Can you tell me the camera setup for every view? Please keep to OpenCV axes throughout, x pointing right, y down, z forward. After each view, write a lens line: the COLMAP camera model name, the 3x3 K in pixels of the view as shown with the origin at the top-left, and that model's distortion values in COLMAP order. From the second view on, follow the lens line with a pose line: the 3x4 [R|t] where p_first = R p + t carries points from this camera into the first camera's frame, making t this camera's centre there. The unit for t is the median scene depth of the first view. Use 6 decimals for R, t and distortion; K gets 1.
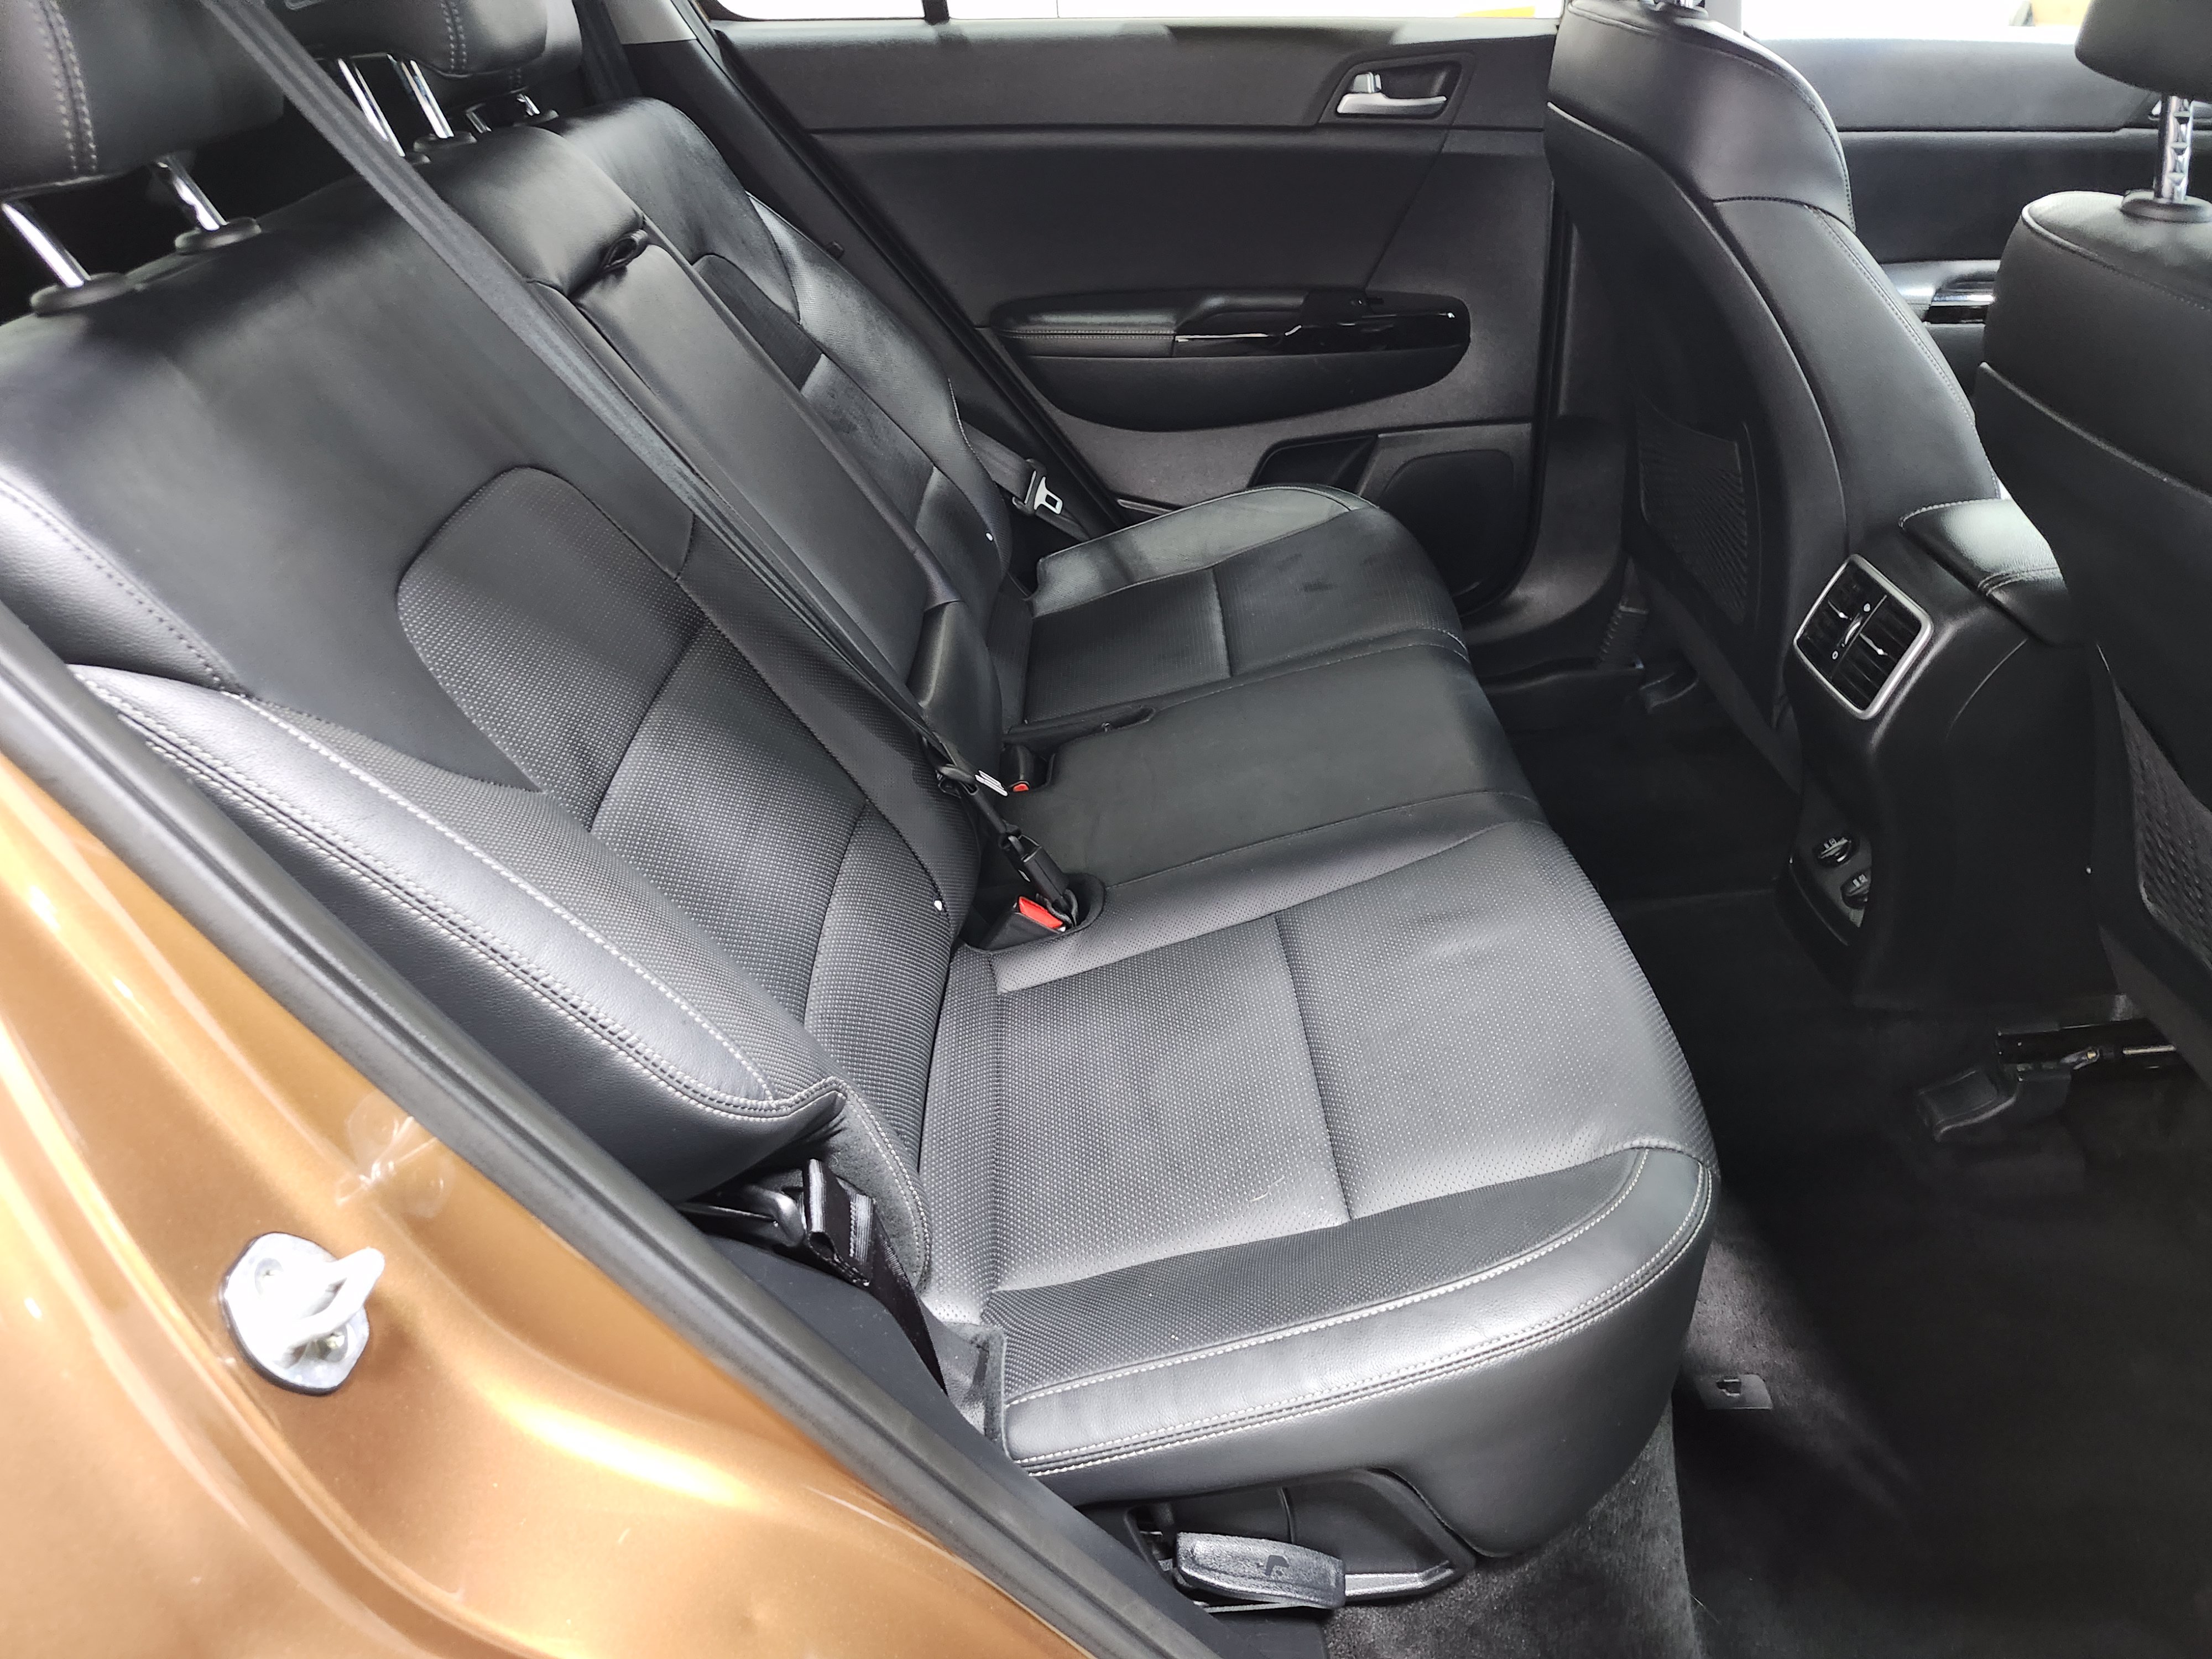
lens RADIAL K [[1543.3, 0, 1080.1], [0, 1543.3, 823.1], [0, 0, 1]] dist [0.123298, -0.159628]
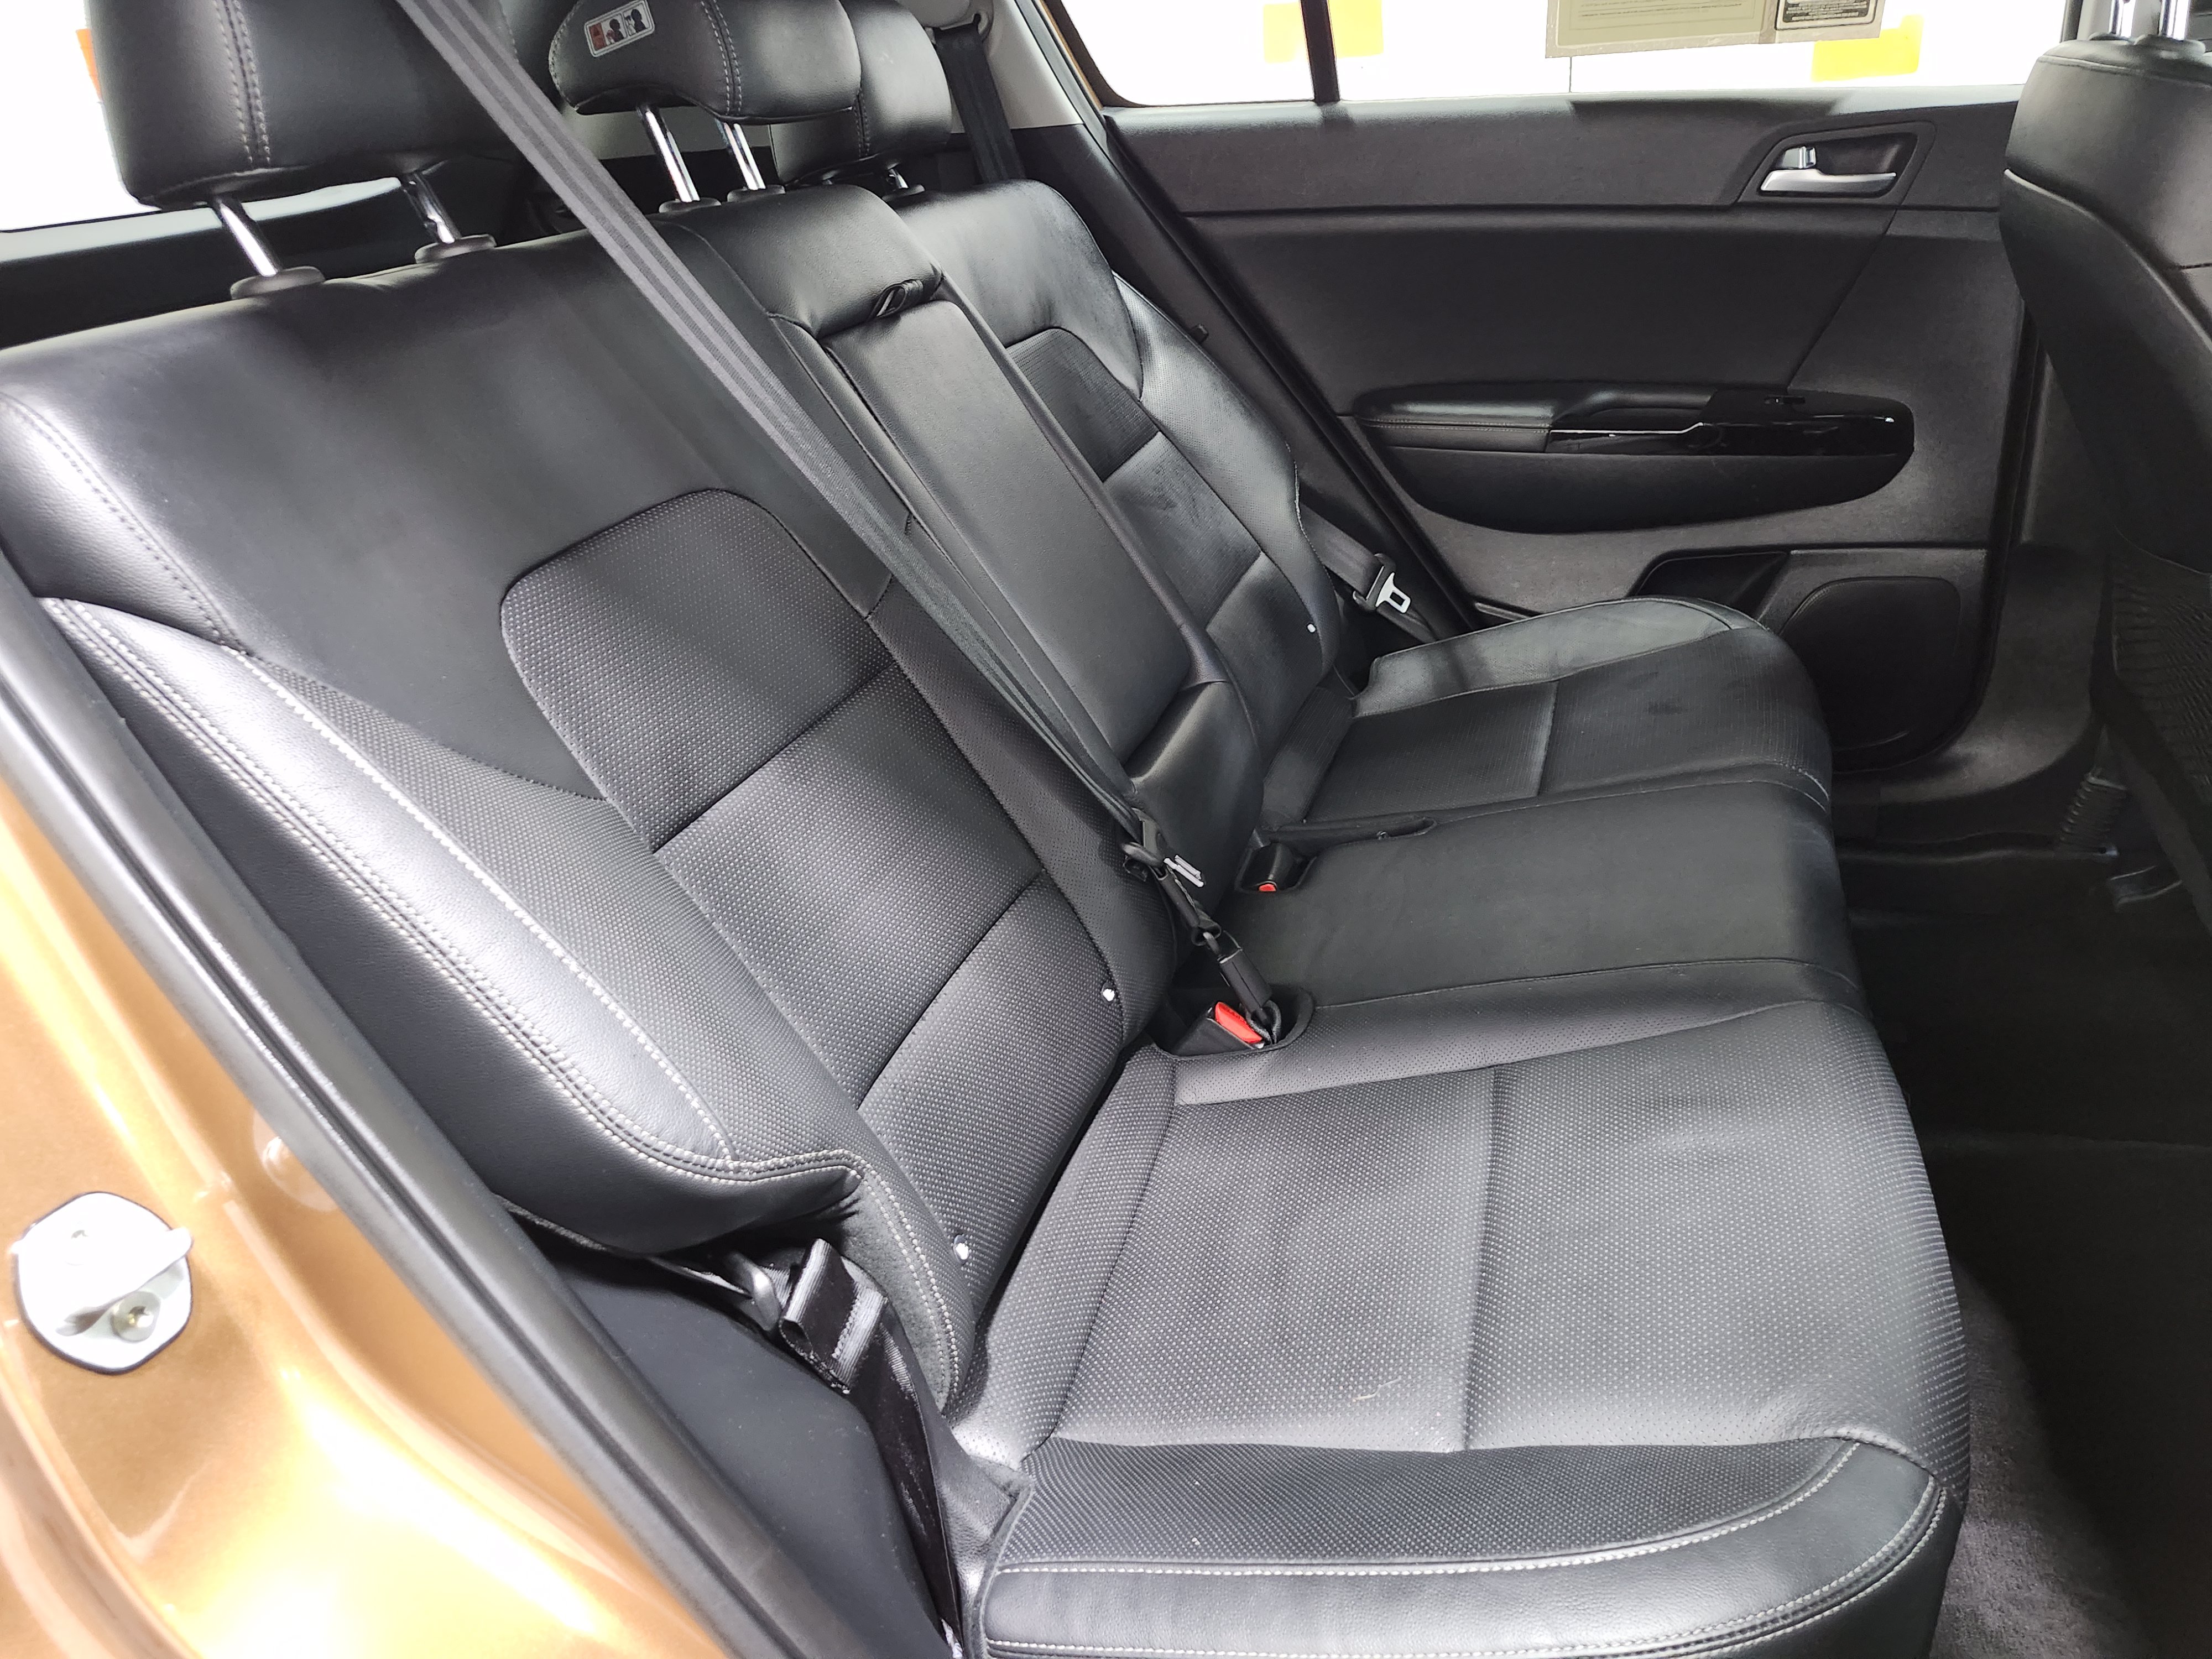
lens RADIAL K [[1543.3, 0, 1080.1], [0, 1543.3, 823.1], [0, 0, 1]] dist [0.123298, -0.159628]
pose [[0.950841, 0.115739, -0.287238, 0.135031], [-0.136560, 0.989187, -0.053475, 0.003326], [0.277943, 0.090071, 0.956366, 0.101880]]
